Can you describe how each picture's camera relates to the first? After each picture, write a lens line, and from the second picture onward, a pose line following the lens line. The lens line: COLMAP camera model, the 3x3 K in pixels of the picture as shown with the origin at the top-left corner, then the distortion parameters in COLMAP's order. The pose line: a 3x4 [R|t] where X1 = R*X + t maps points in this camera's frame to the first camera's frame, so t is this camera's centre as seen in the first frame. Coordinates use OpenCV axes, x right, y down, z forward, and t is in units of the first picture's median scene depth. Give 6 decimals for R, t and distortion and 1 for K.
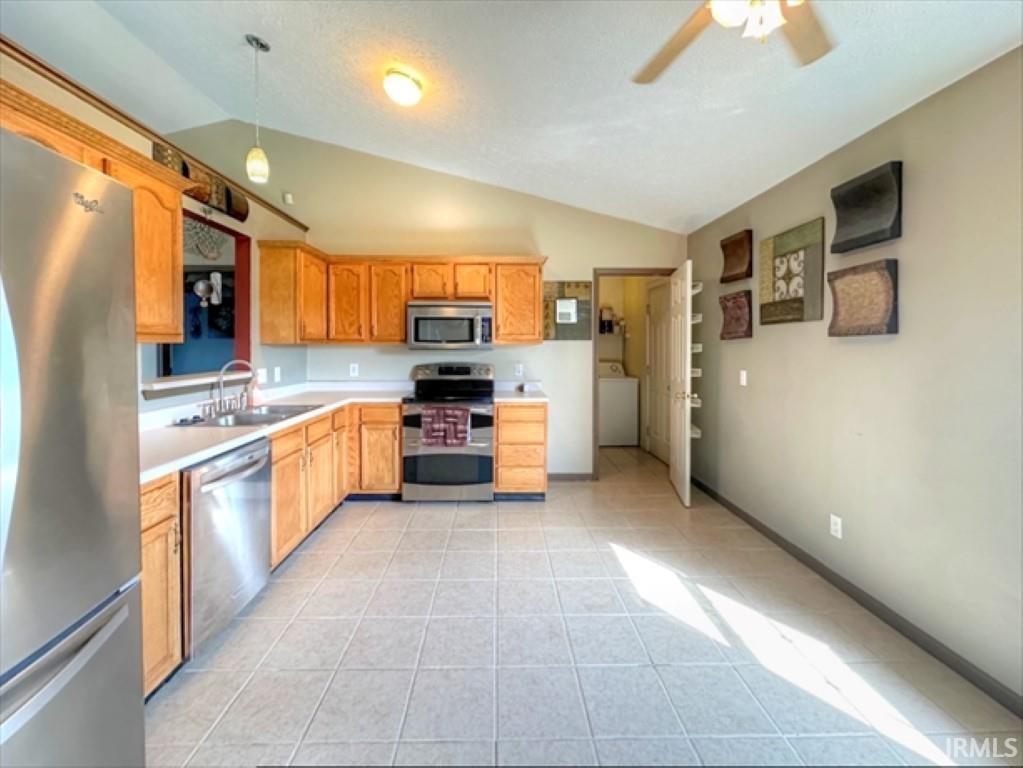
lens RADIAL K [[425.3, 0, 504.4], [0, 425.3, 352.9], [0, 0, 1]] dist [-0.000192, 0.000065]
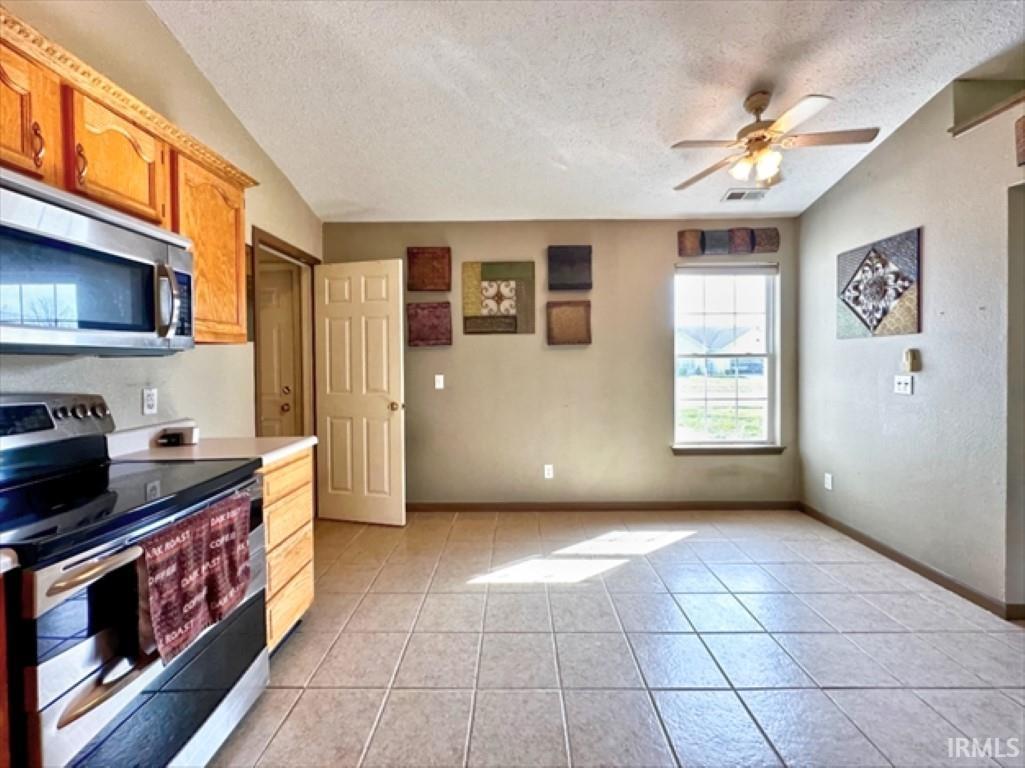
lens RADIAL K [[417.6, 0, 512.0], [0, 417.6, 366.3], [0, 0, 1]] dist [-0.000049, -0.000020]
pose [[0.026296, -0.013853, 0.999558, -0.463629], [0.027563, 0.999534, 0.013128, 0.009568], [-0.999274, 0.027206, 0.026665, 0.721892]]
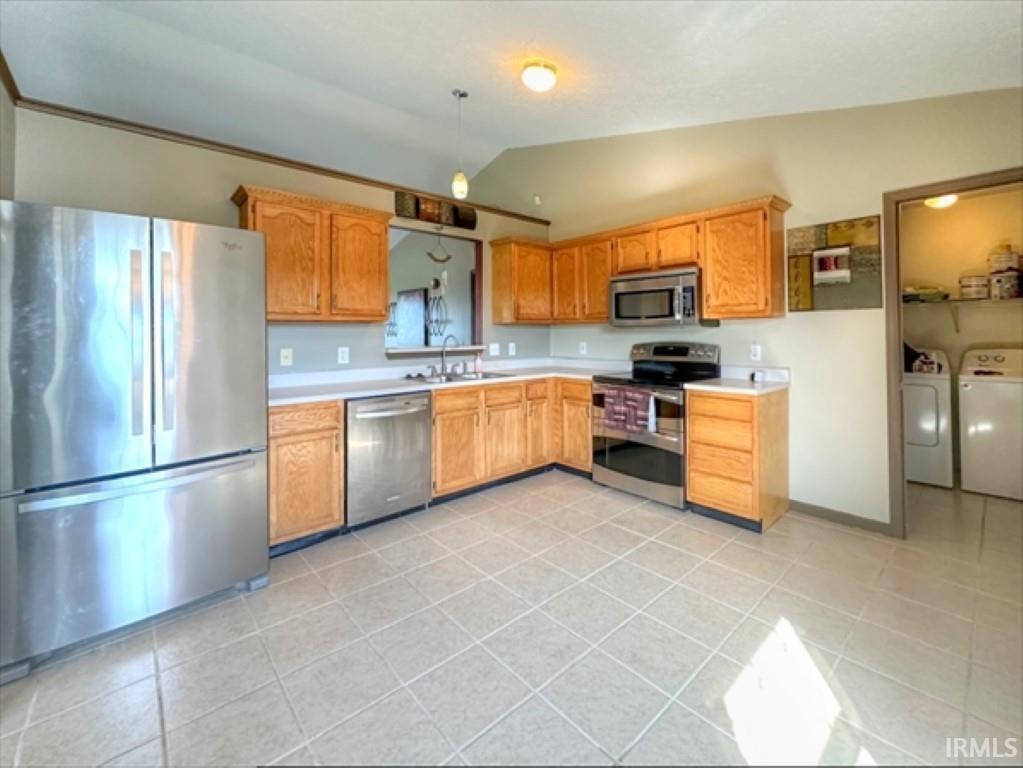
lens RADIAL K [[431.5, 0, 505.3], [0, 431.5, 329.8], [0, 0, 1]] dist [-0.000300, 0.000089]
pose [[0.644586, -0.012432, -0.764431, 0.394106], [-0.005634, 0.999763, -0.021011, 0.021780], [0.764511, 0.017850, 0.644363, 0.200590]]
